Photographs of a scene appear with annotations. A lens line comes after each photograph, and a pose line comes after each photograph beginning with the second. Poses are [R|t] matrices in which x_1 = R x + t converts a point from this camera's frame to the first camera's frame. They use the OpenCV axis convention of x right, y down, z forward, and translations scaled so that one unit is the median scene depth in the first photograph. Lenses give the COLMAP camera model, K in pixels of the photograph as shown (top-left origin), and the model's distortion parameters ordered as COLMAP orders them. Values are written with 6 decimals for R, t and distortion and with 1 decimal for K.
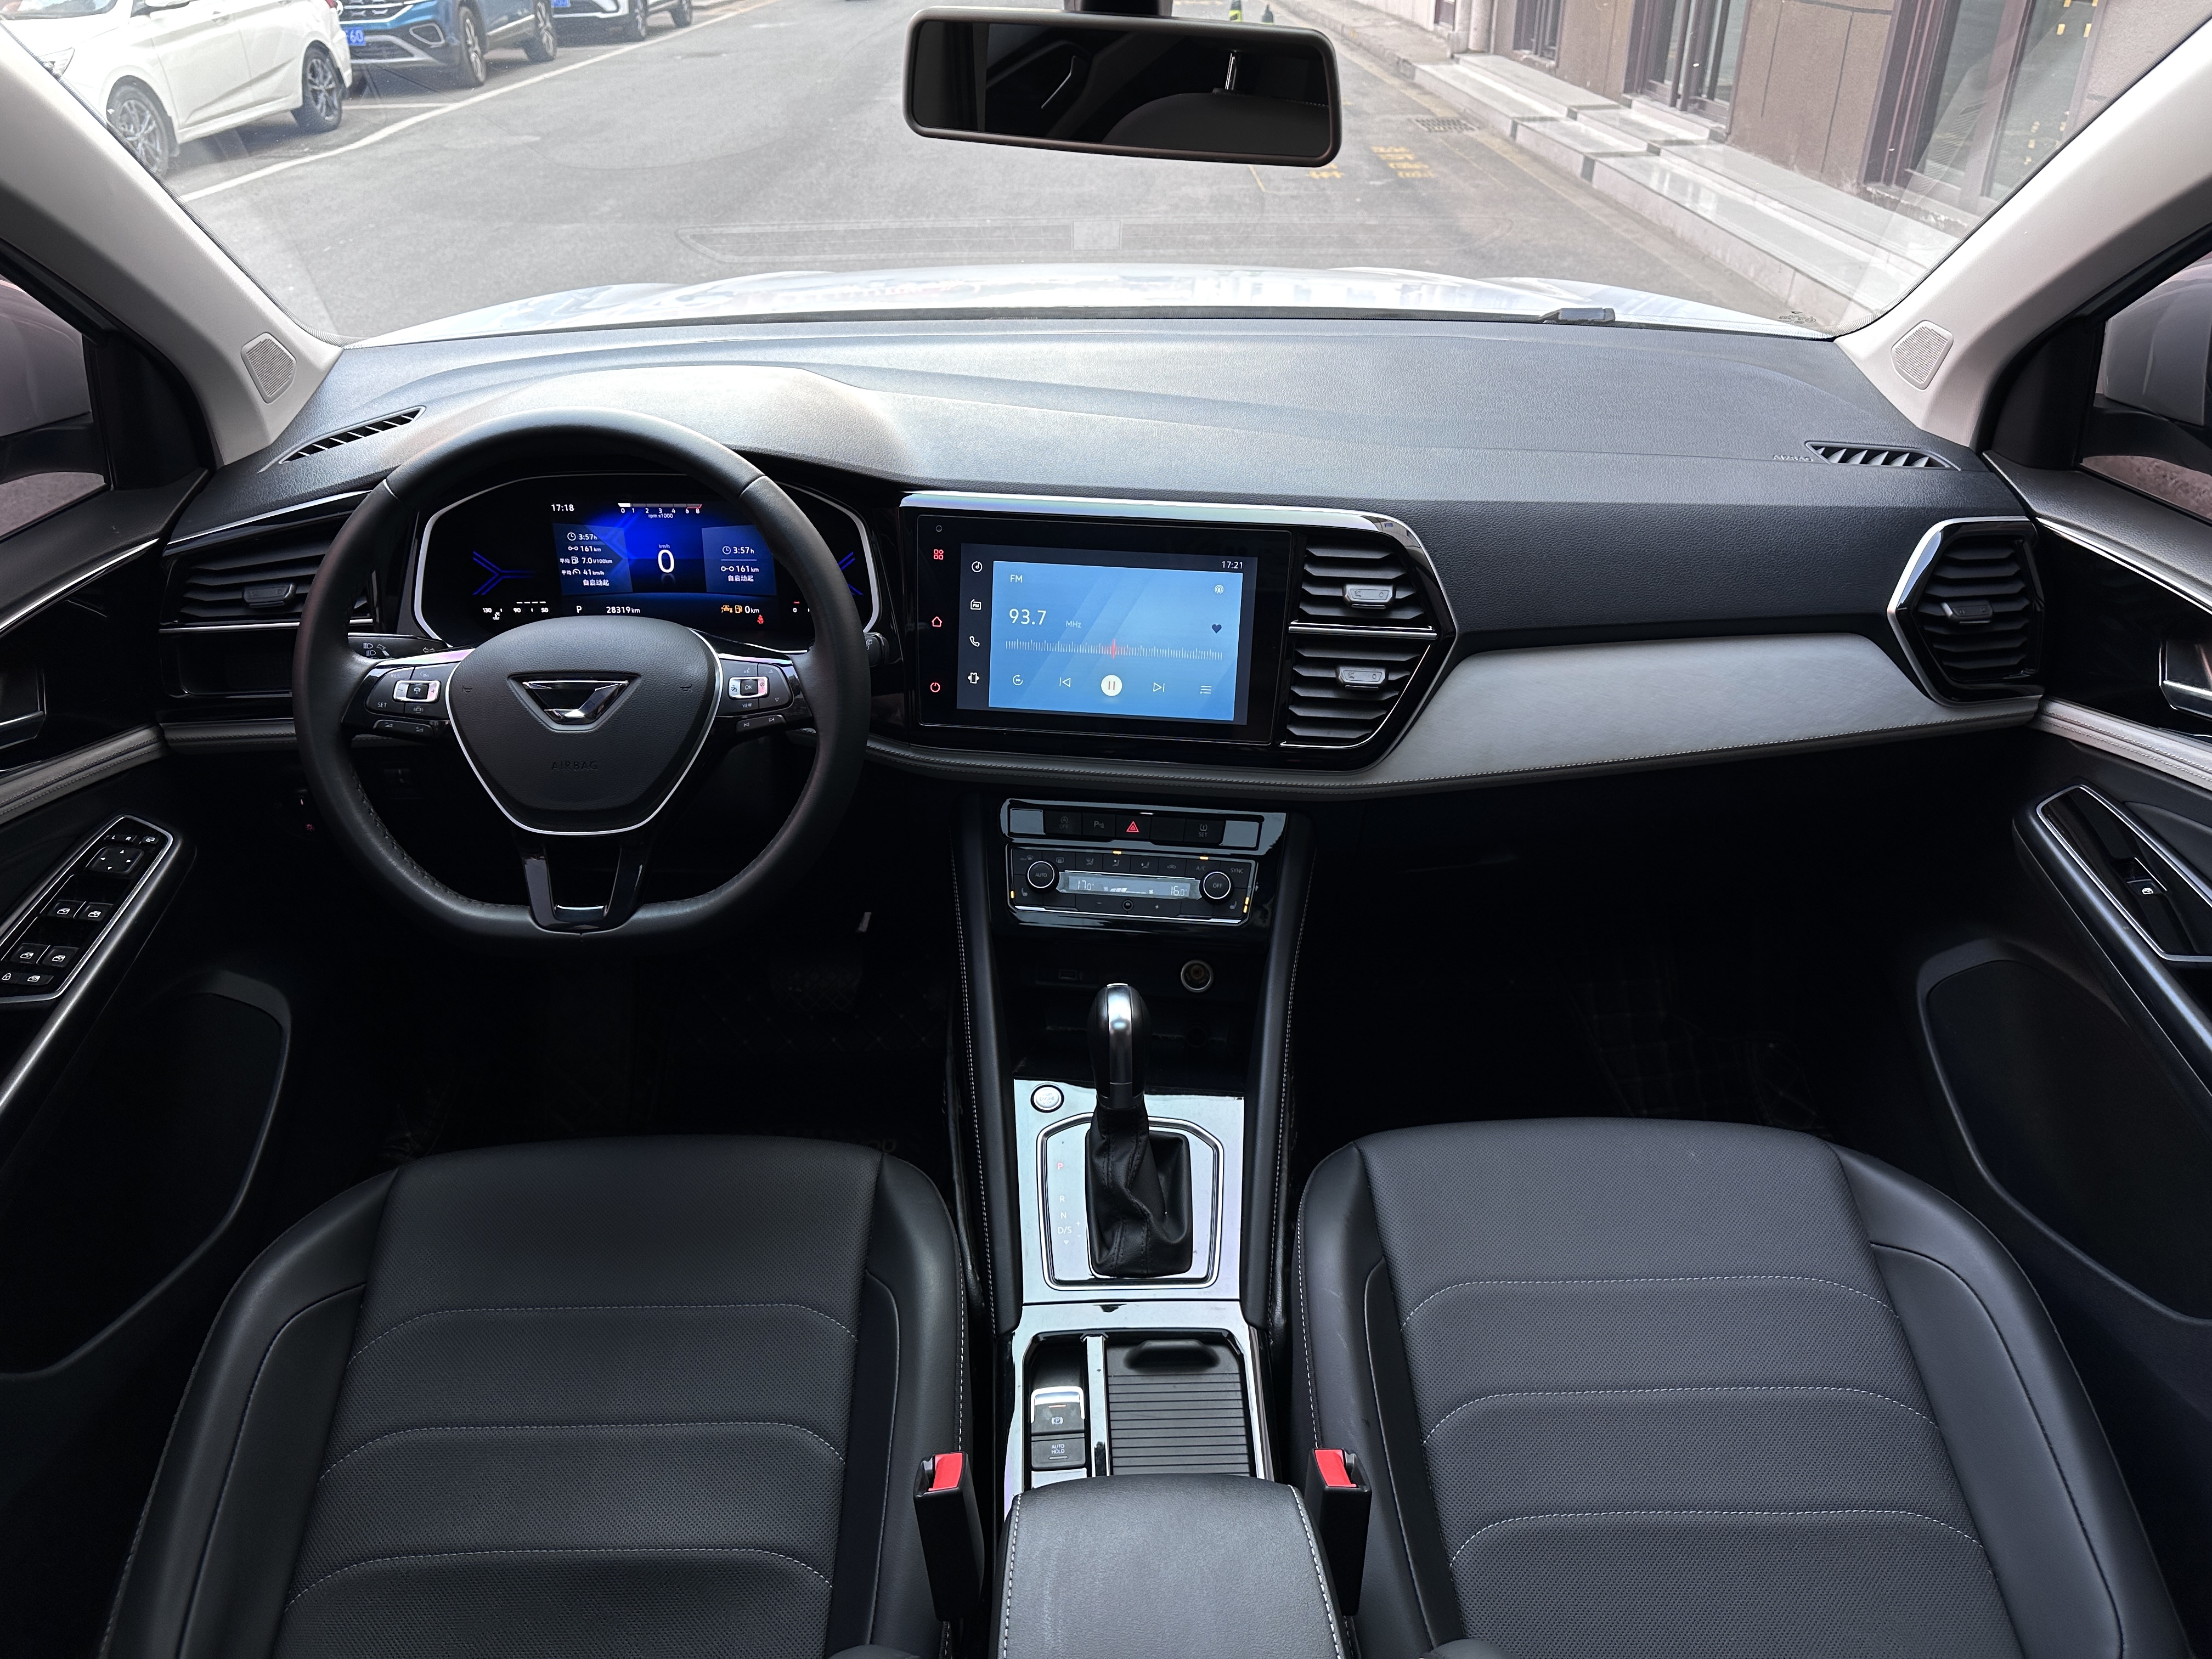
lens RADIAL K [[1624.6, 0, 1106.0], [0, 1624.6, 829.5], [0, 0, 1]] dist [0.043455, -0.003961]
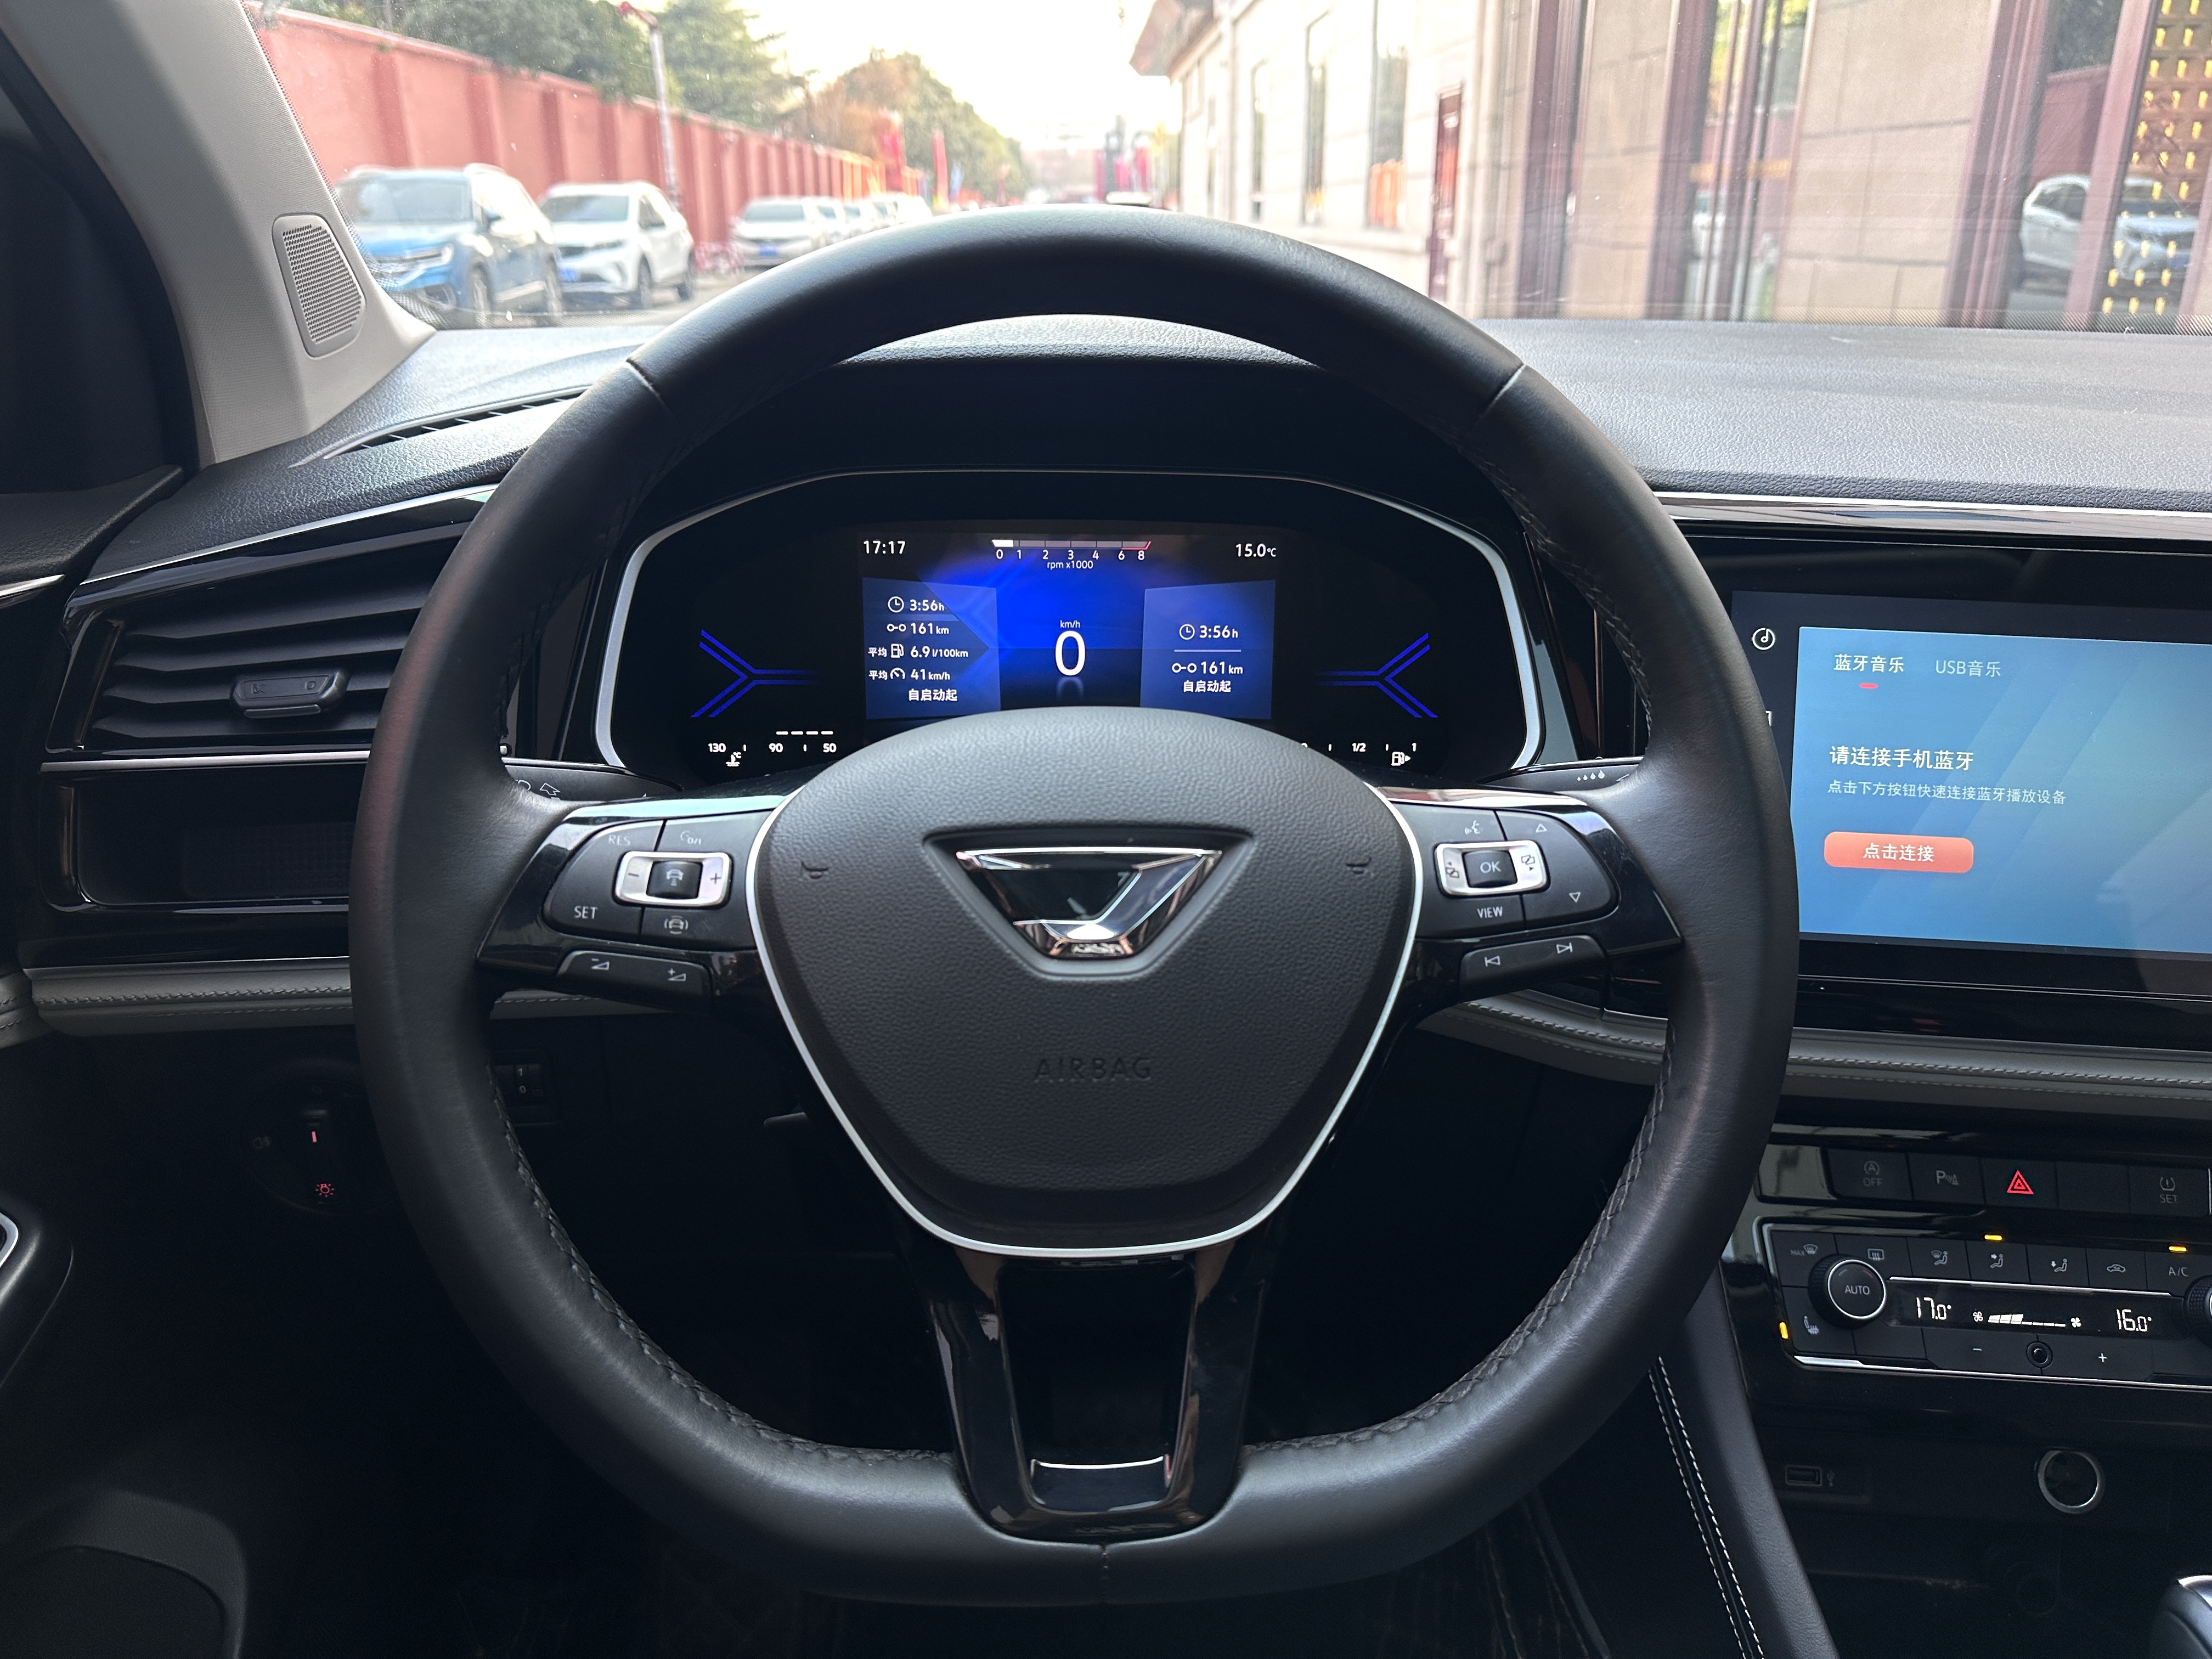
lens RADIAL K [[1547.2, 0, 1106.0], [0, 1547.2, 829.5], [0, 0, 1]] dist [0.175377, -0.157212]
pose [[0.999708, 0.000368, 0.024162, -0.285768], [0.003407, 0.987747, -0.156028, -0.032251], [-0.023923, 0.156065, 0.987457, 0.545477]]
